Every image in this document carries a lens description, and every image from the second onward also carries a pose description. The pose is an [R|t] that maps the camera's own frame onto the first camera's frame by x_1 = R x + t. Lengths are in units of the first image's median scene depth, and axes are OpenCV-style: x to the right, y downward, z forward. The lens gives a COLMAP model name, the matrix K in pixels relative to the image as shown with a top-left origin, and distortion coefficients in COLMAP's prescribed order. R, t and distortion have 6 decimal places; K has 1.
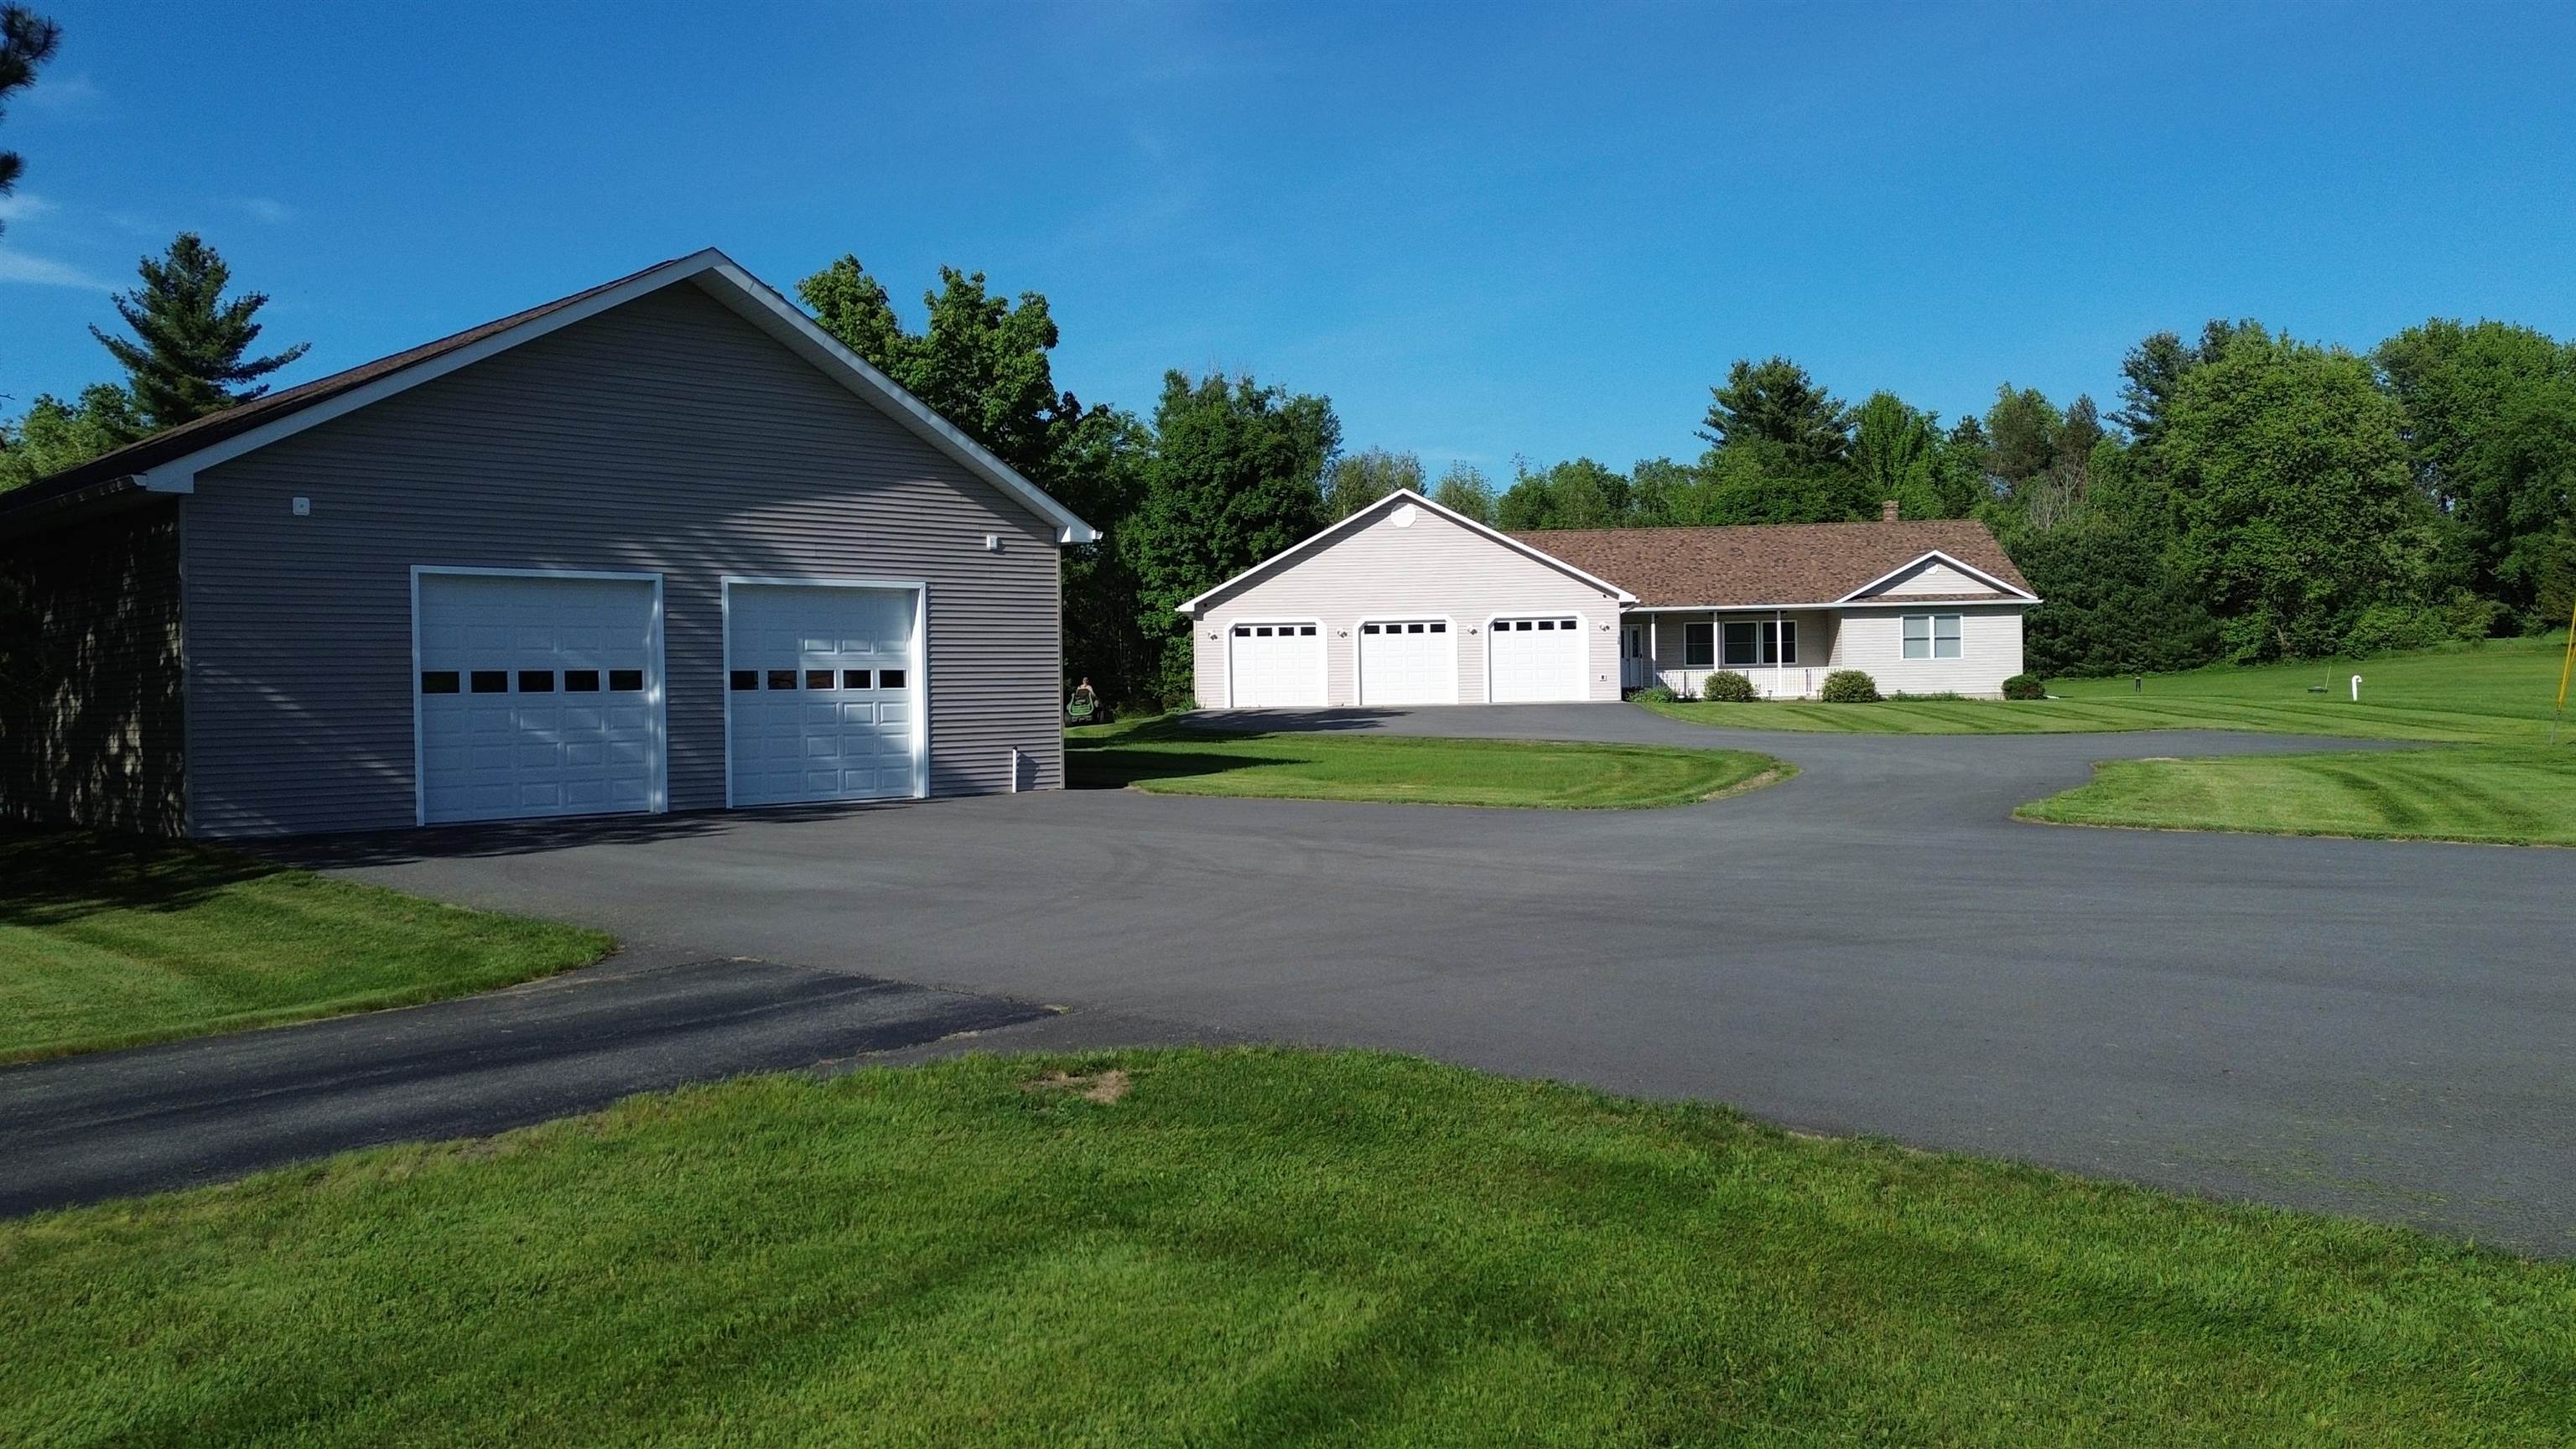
lens RADIAL K [[2021.8, 0, 1295.1], [0, 2021.8, 727.4], [0, 0, 1]] dist [0.067327, -0.050698]
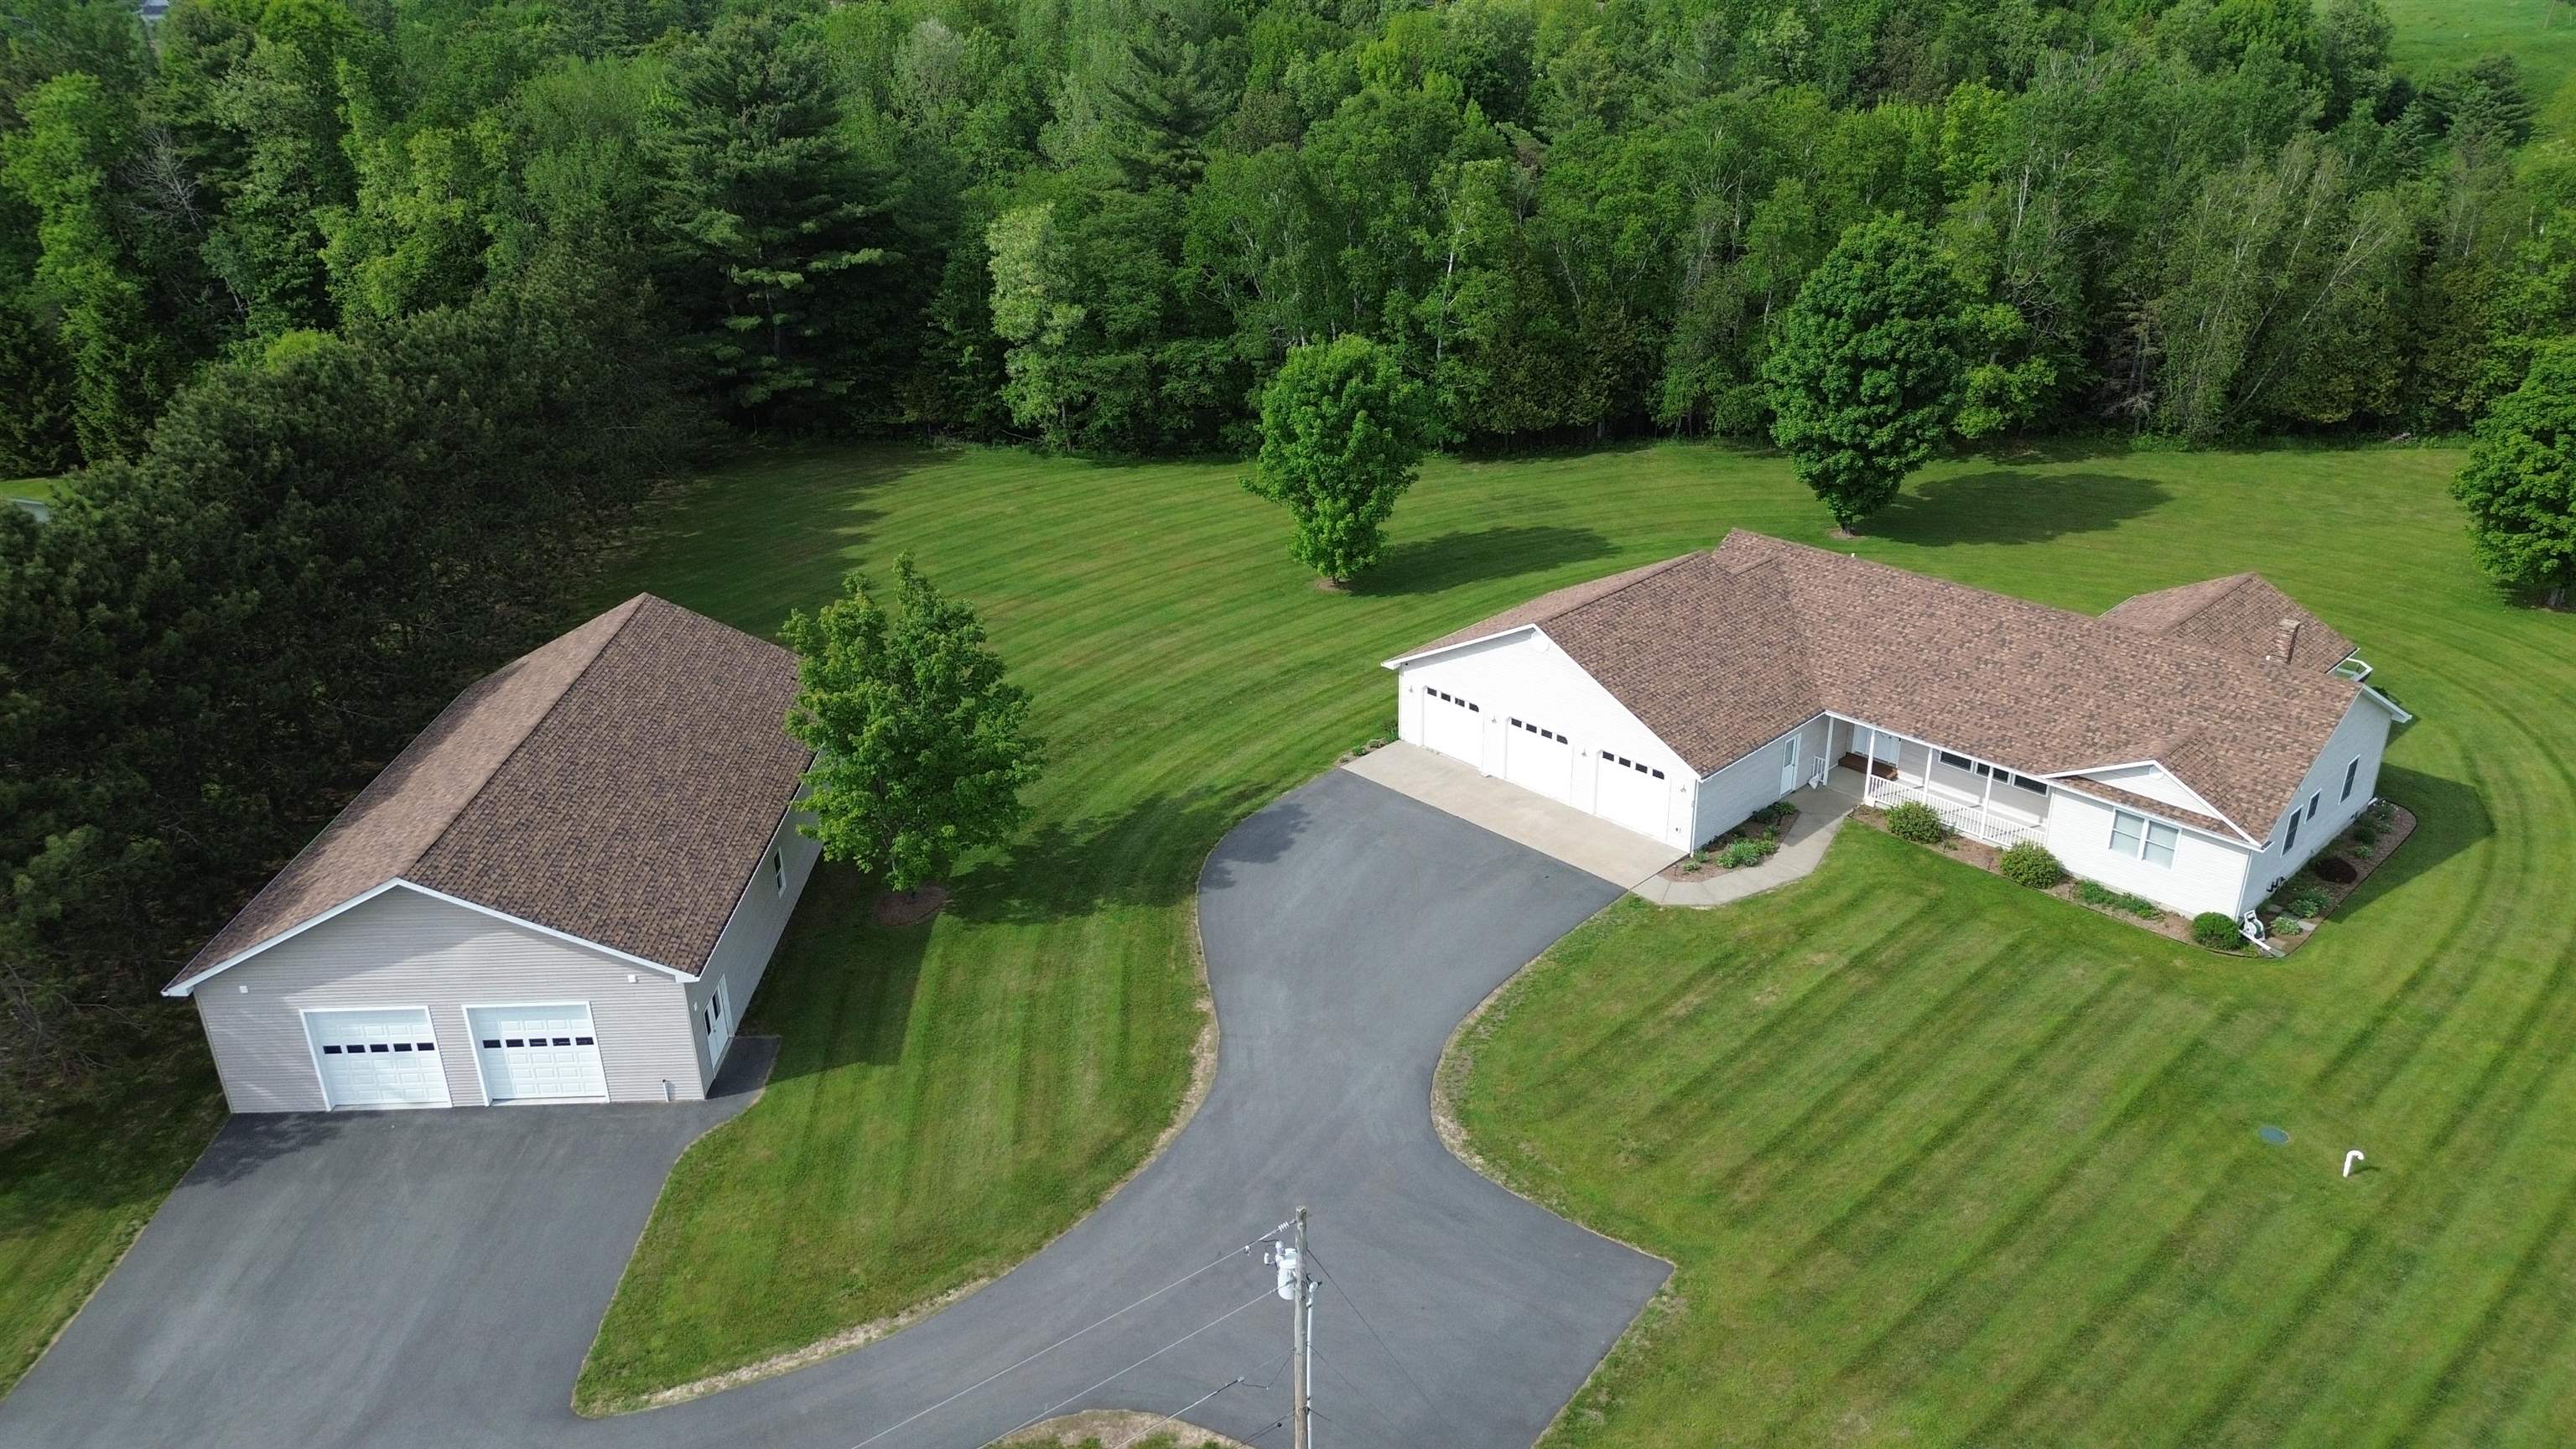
lens RADIAL K [[1820.8, 0, 1293.0], [0, 1820.8, 720.9], [0, 0, 1]] dist [0.060018, -0.041279]
pose [[0.721349, 0.295012, -0.626597, 0.329283], [-0.004128, 0.906554, 0.422069, -0.269142], [0.692559, -0.301873, 0.655160, 0.124470]]
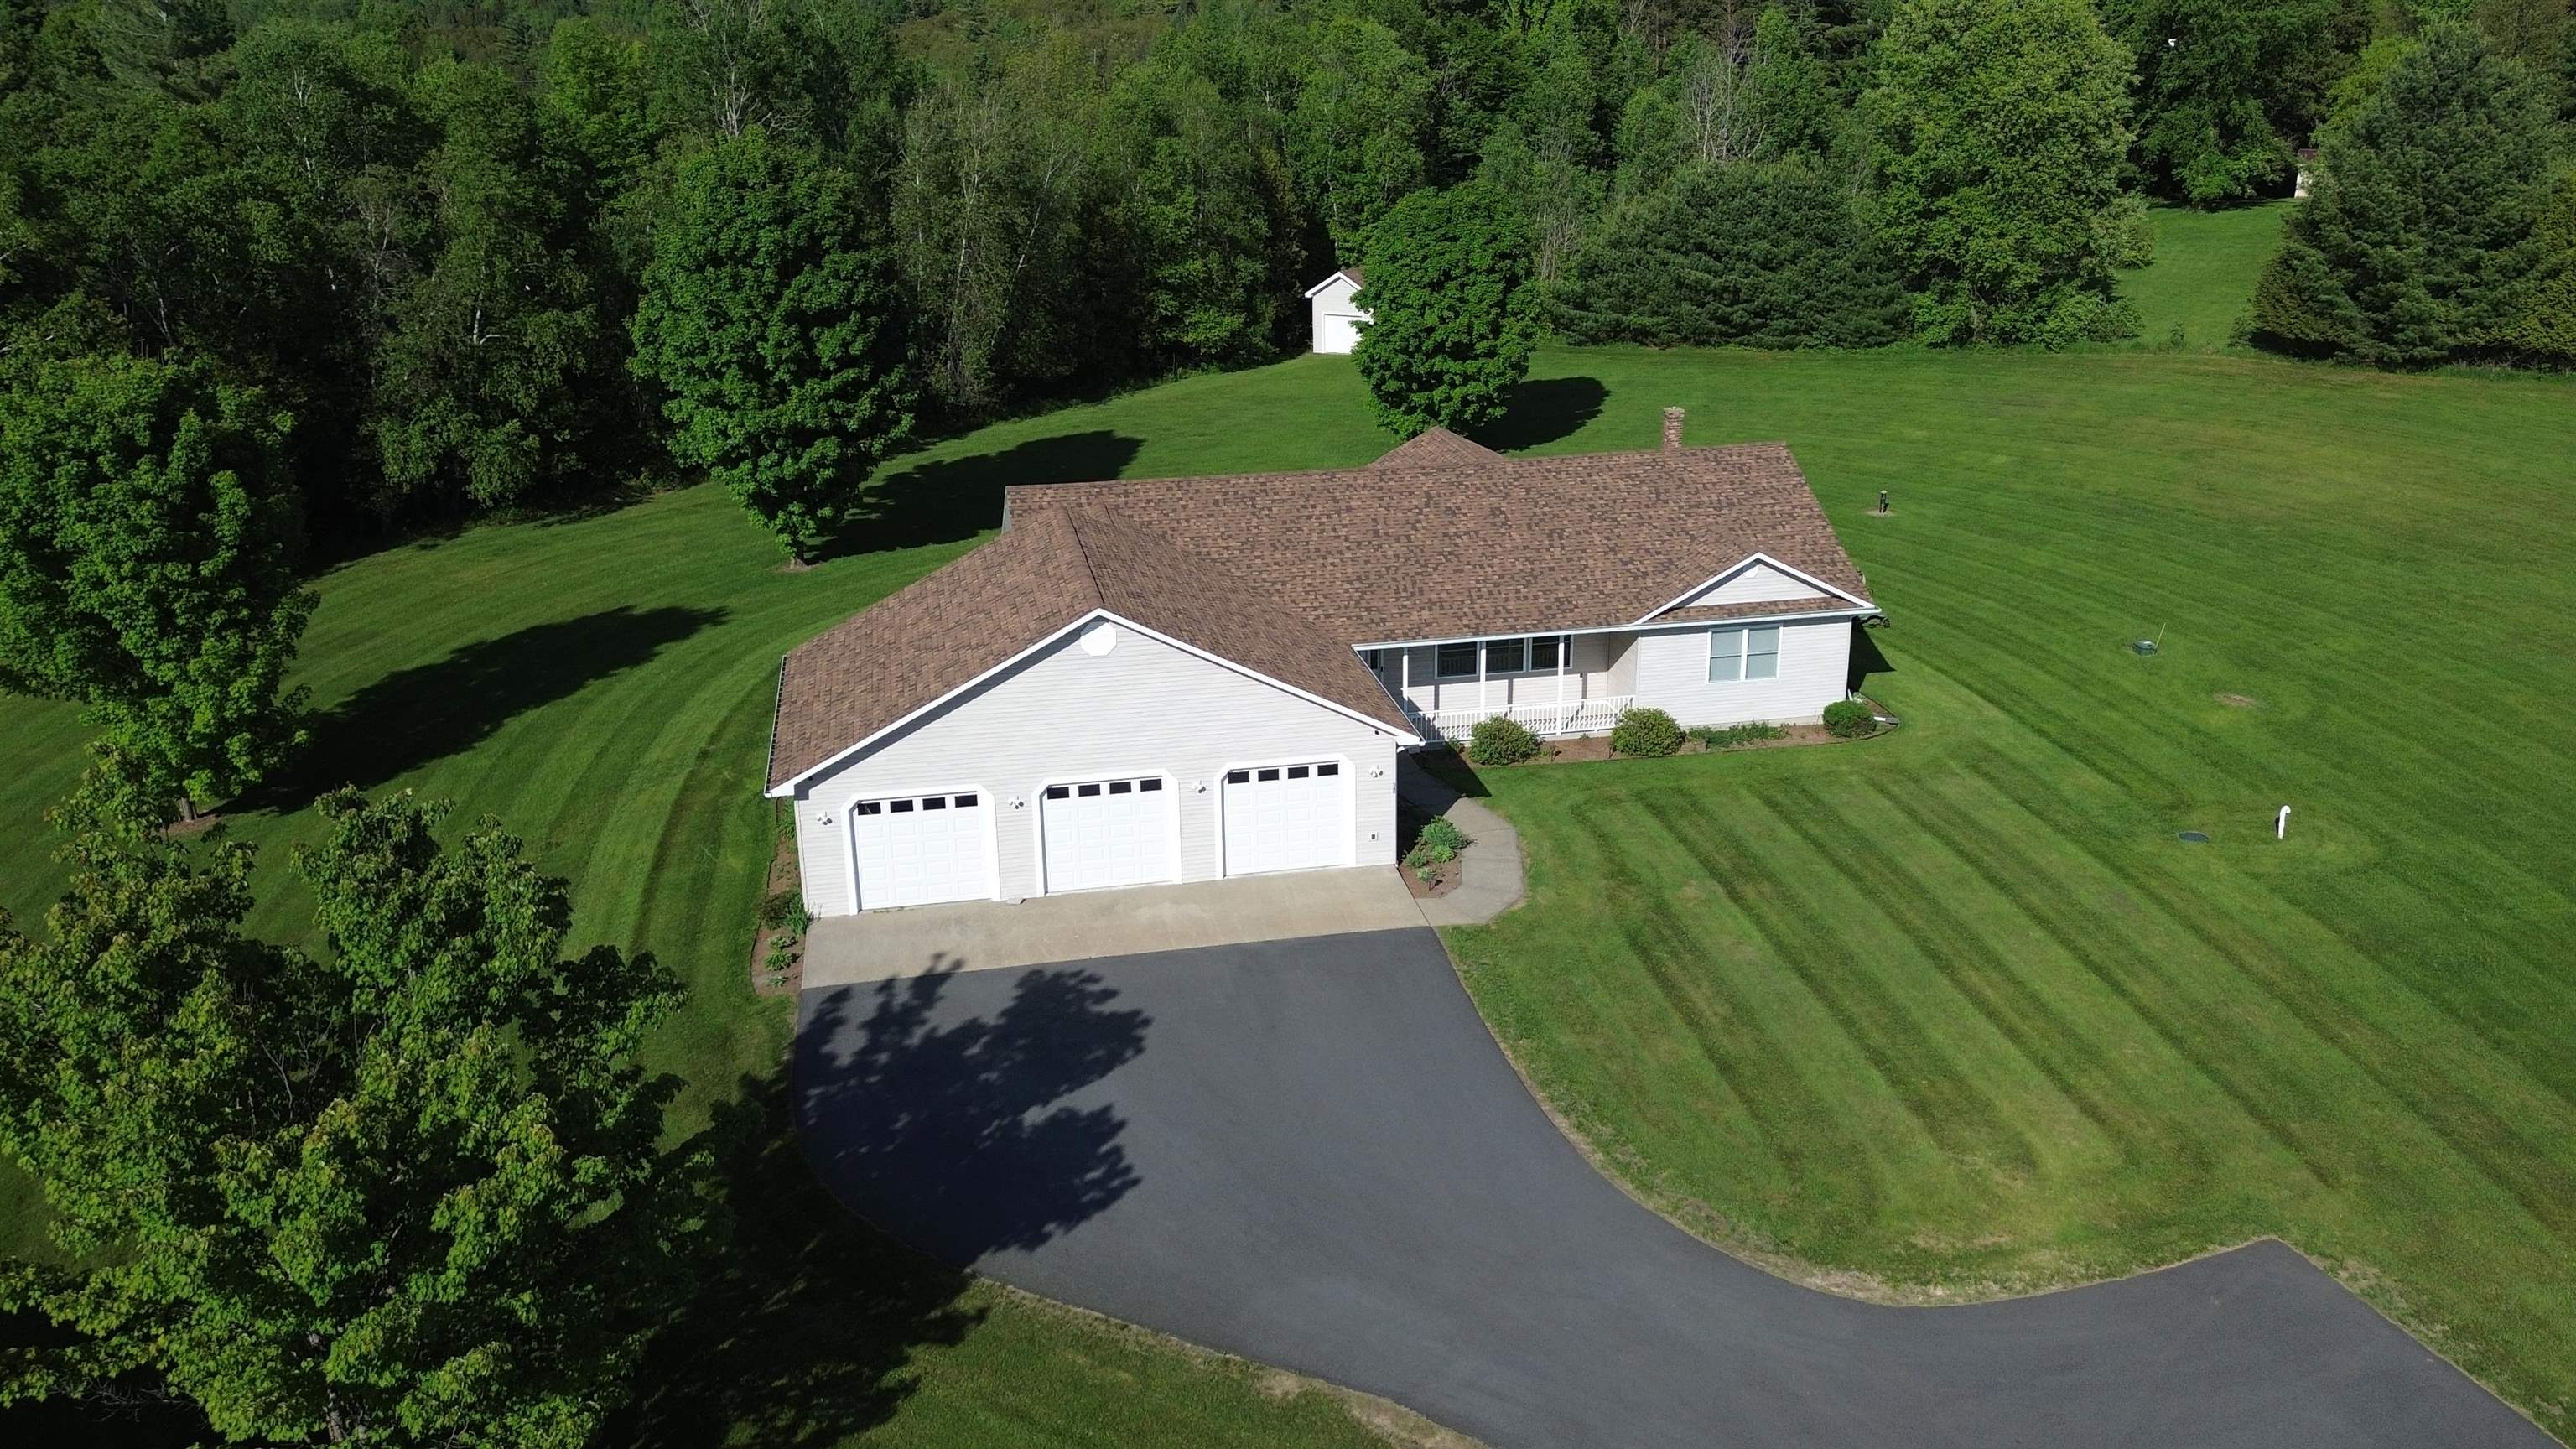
lens RADIAL K [[2021.8, 0, 1292.8], [0, 2021.8, 727.8], [0, 0, 1]] dist [0.067327, -0.050698]
pose [[0.974790, -0.069179, 0.212127, -0.016571], [-0.000981, 0.949383, 0.314120, -0.160657], [-0.223120, -0.306409, 0.925382, 0.183436]]
